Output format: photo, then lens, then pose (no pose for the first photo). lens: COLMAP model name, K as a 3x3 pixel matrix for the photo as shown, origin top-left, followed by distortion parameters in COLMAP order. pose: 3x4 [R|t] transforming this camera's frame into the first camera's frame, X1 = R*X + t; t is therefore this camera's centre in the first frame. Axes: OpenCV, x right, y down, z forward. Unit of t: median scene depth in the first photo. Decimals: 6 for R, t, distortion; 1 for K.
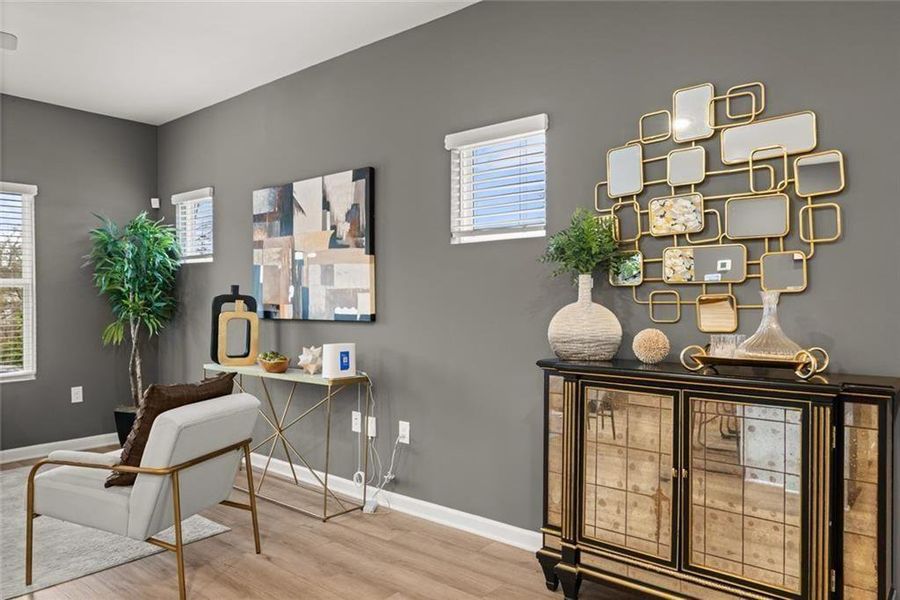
lens RADIAL K [[641.2, 0, 453.3], [0, 641.2, 300.3], [0, 0, 1]] dist [0.004659, 0.000932]
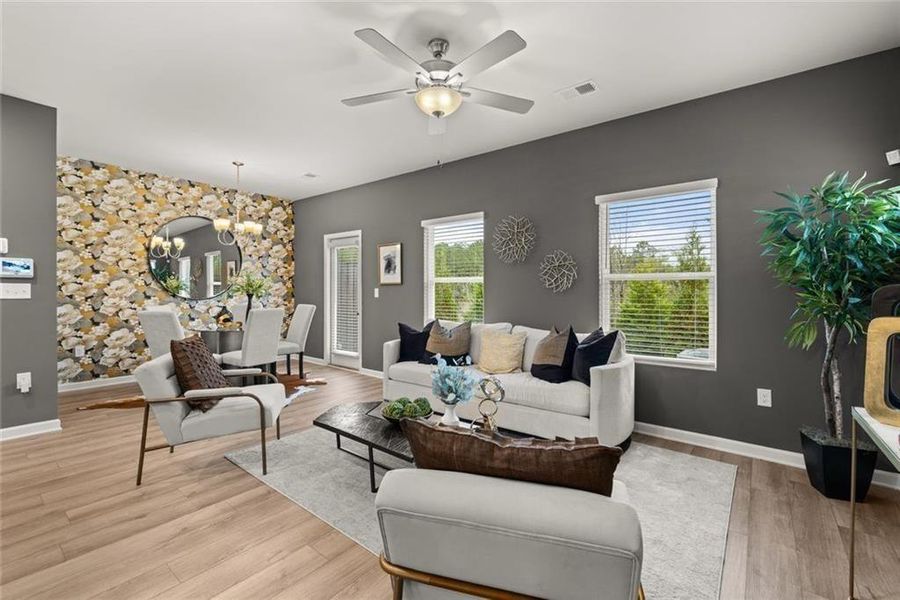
lens RADIAL K [[391.5, 0, 441.7], [0, 391.5, 292.4], [0, 0, 1]] dist [0.000940, -0.000550]
pose [[0.032566, 0.008161, -0.999436, -0.051459], [-0.009340, 0.999925, 0.007860, -0.001391], [0.999426, 0.009079, 0.032640, 0.536919]]
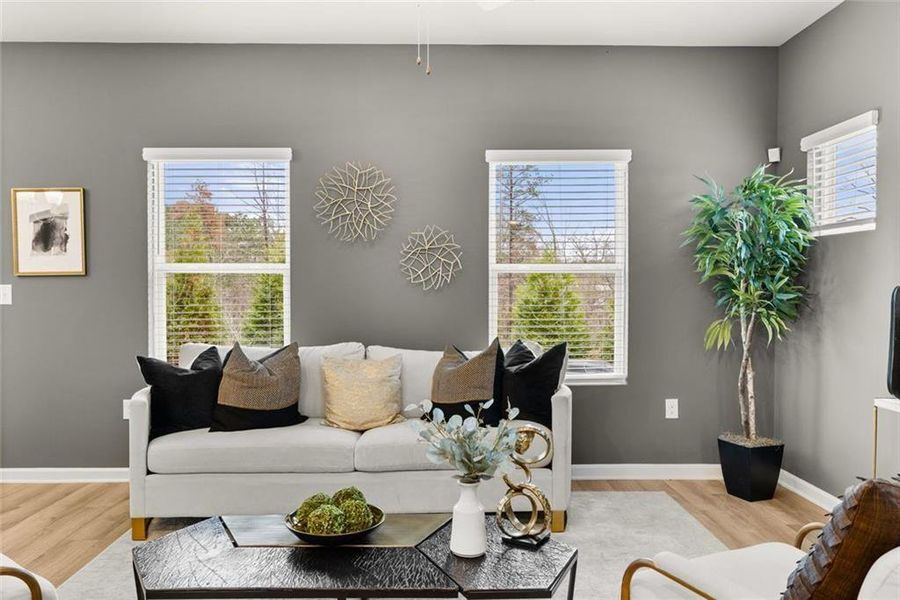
lens RADIAL K [[641.2, 0, 447.7], [0, 641.2, 300.3], [0, 0, 1]] dist [0.004659, 0.000932]
pose [[0.666311, 0.017699, -0.745464, -0.185306], [-0.005184, 0.999804, 0.019105, -0.000687], [0.745656, -0.008865, 0.666272, 0.271674]]
